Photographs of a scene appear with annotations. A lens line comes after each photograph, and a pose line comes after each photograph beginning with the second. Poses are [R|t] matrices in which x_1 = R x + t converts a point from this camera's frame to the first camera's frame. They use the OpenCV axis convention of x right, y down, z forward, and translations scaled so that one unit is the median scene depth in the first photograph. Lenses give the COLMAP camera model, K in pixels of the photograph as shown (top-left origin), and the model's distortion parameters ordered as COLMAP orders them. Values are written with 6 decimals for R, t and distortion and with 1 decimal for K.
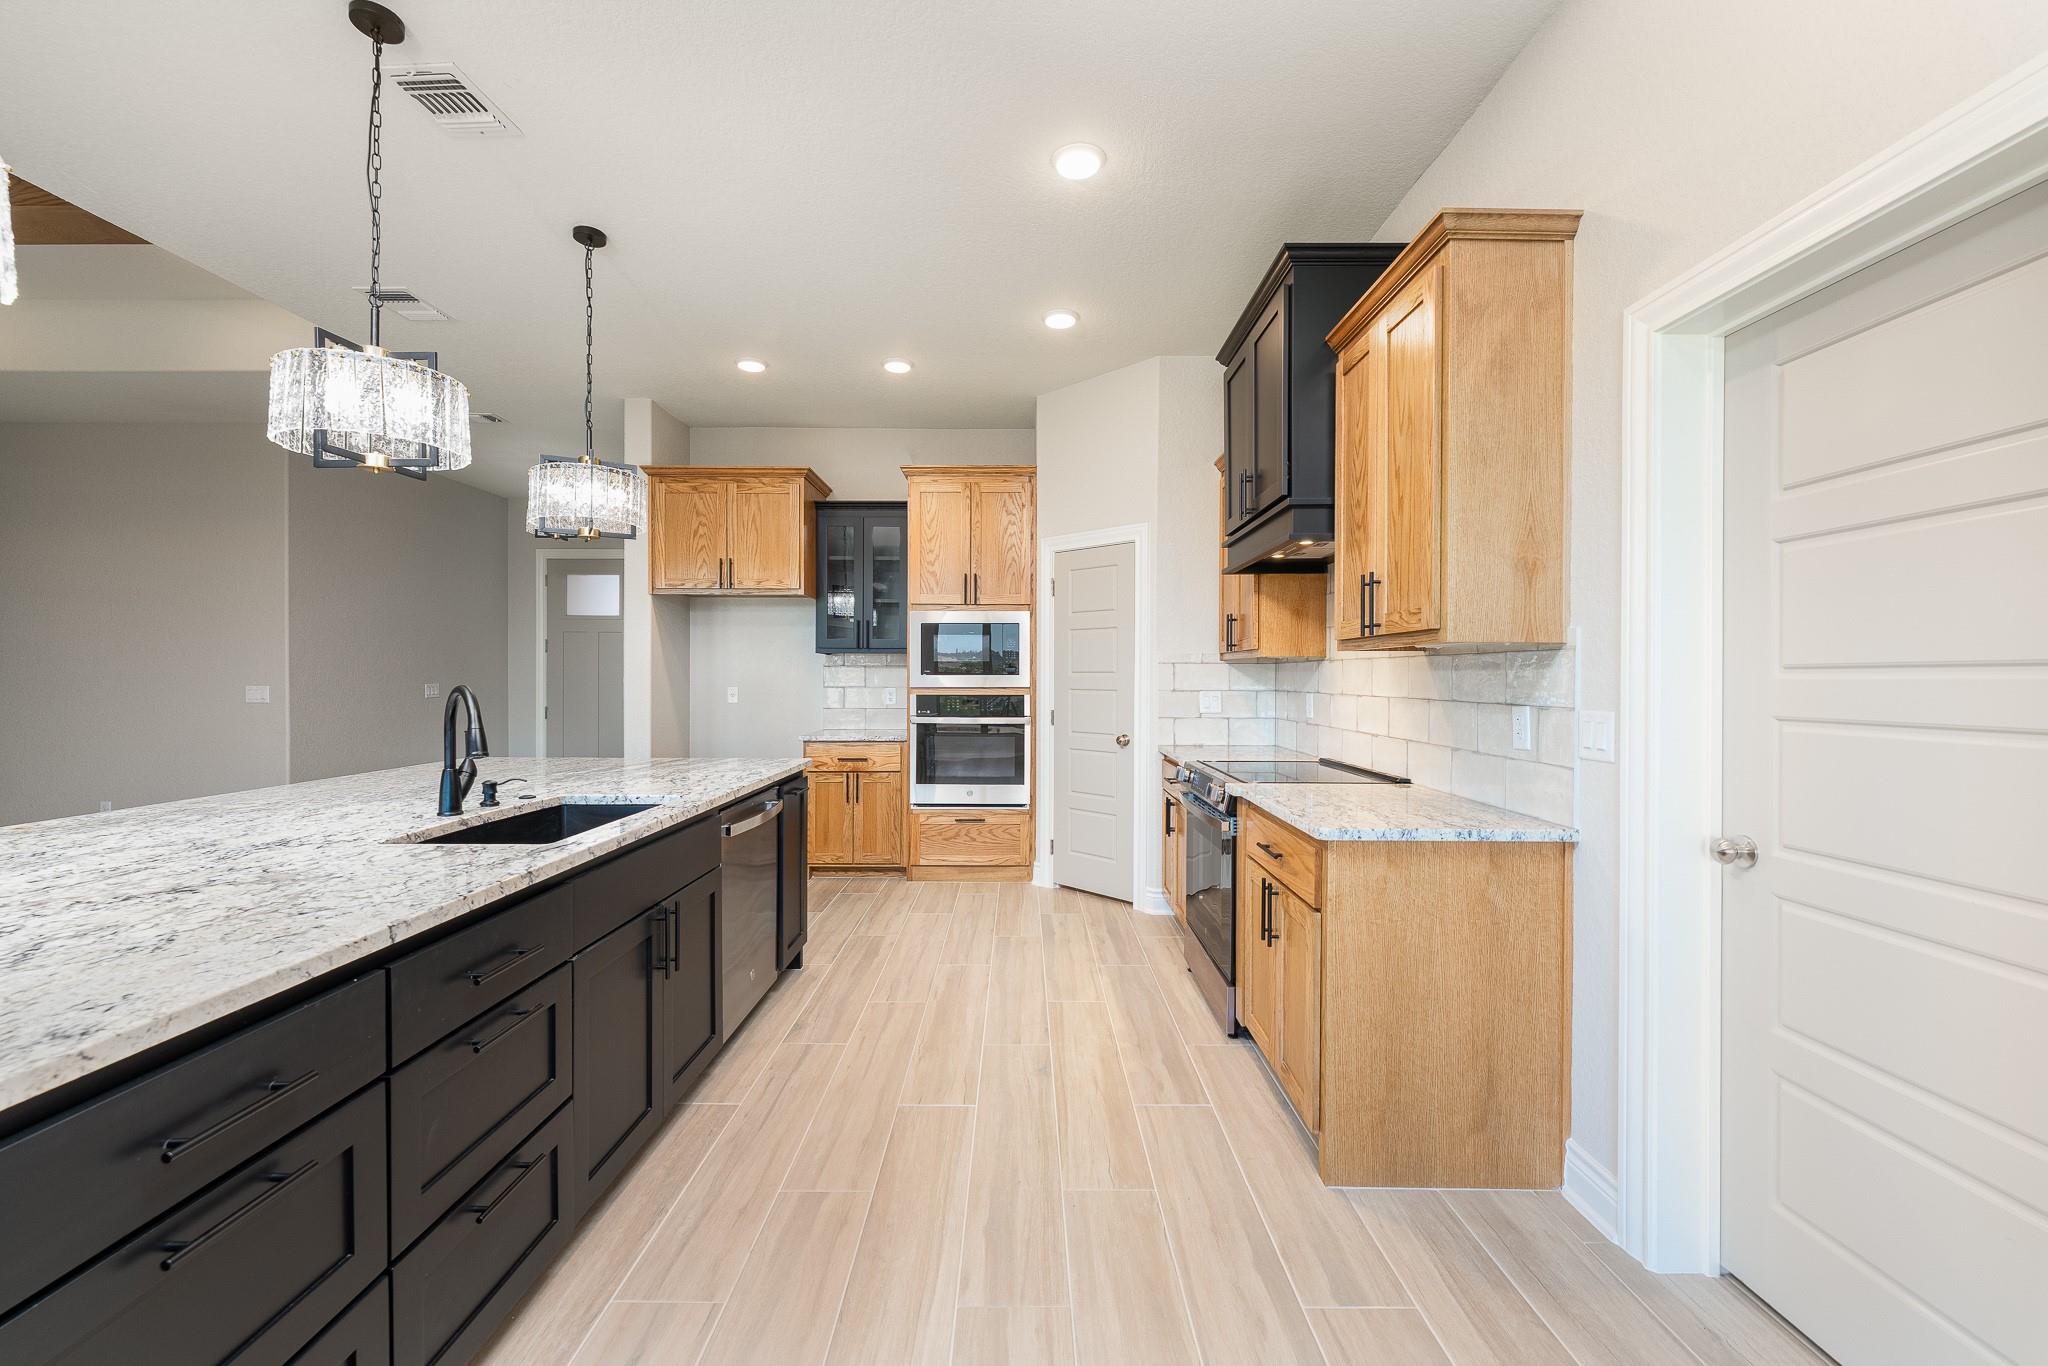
lens RADIAL K [[820.6, 0, 1023.6], [0, 820.6, 677.4], [0, 0, 1]] dist [0.000015, -0.000907]
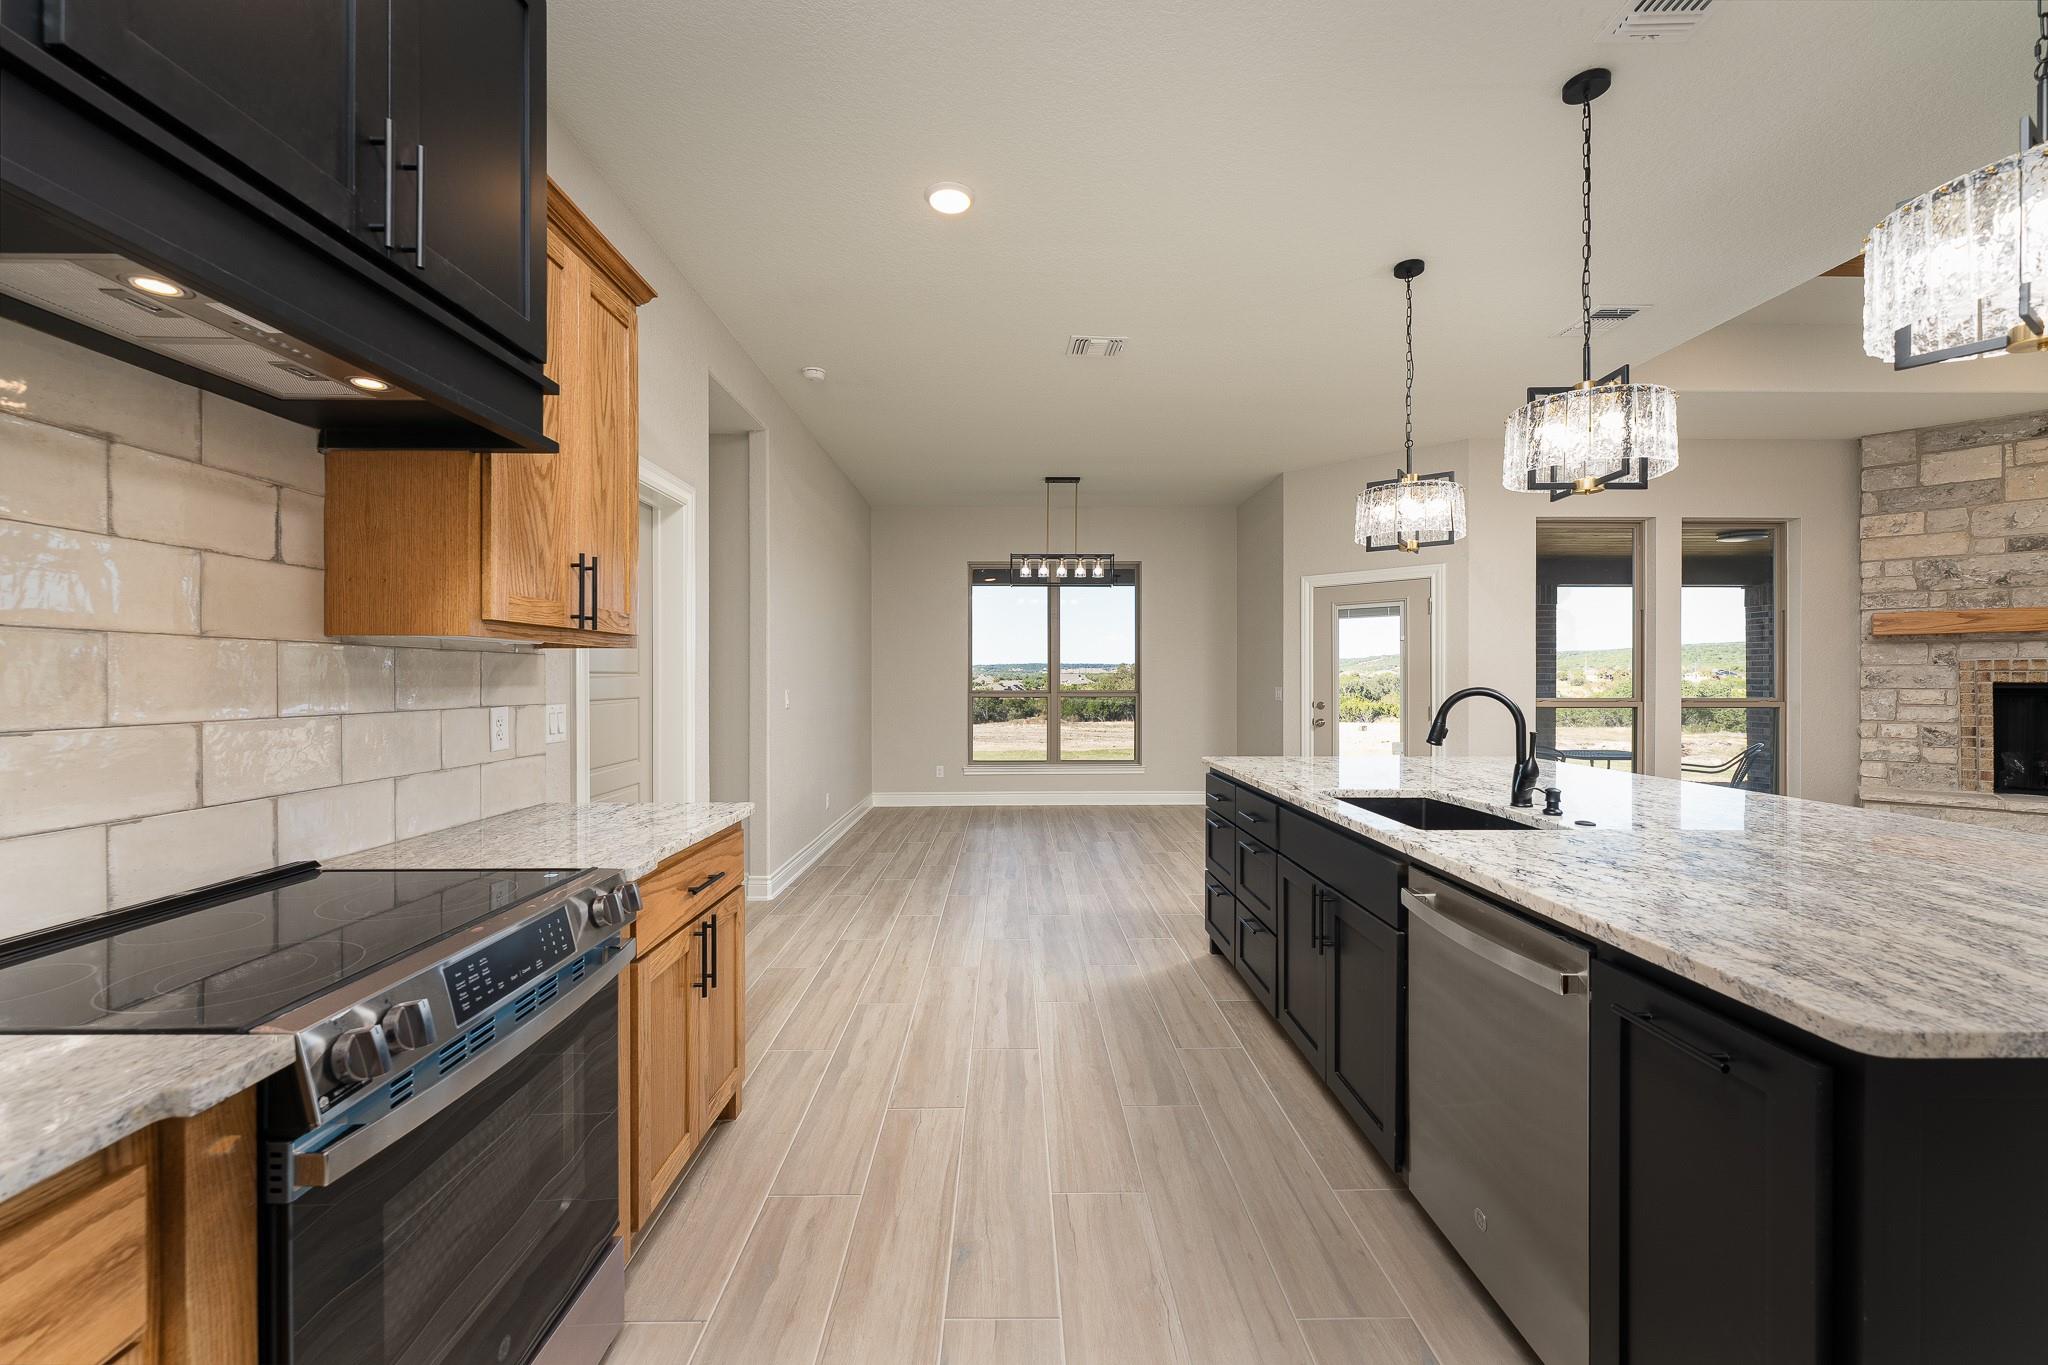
lens RADIAL K [[811.4, 0, 1058.4], [0, 811.4, 681.9], [0, 0, 1]] dist [-0.026506, -0.000137]
pose [[-0.998441, -0.005747, -0.055519, -0.010998], [-0.006138, 0.999958, 0.006870, -0.003316], [0.055478, 0.007200, -0.998434, 1.201661]]
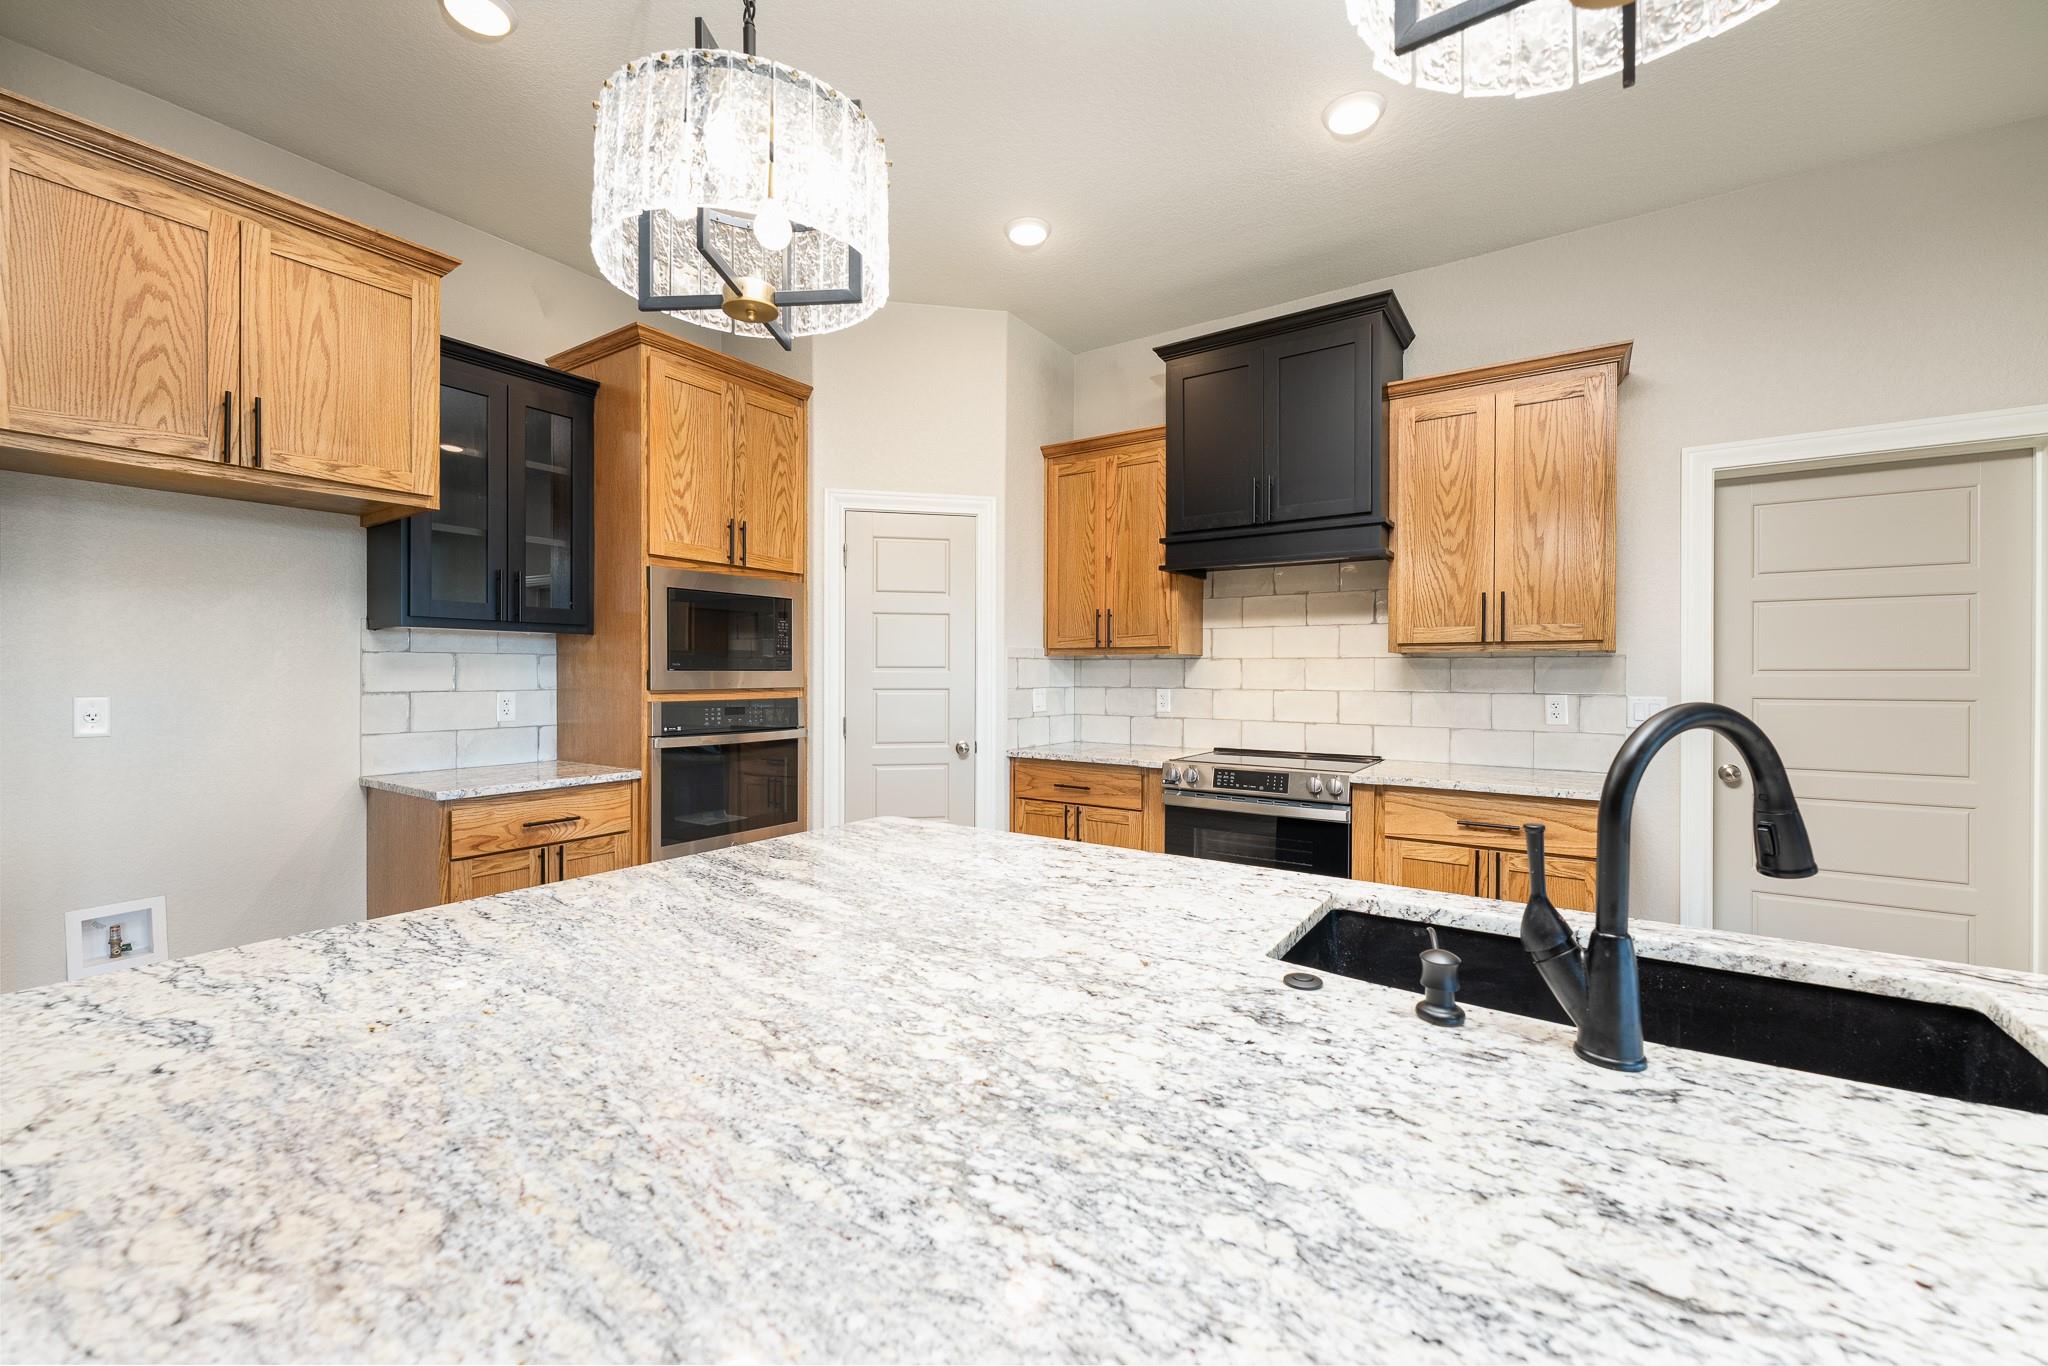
lens RADIAL K [[820.6, 0, 1023.6], [0, 820.6, 677.4], [0, 0, 1]] dist [0.000015, -0.000907]
pose [[0.559919, -0.006182, 0.828524, -0.666073], [-0.000449, 0.999970, 0.007764, -0.003554], [-0.828547, -0.004719, 0.559899, 0.579445]]
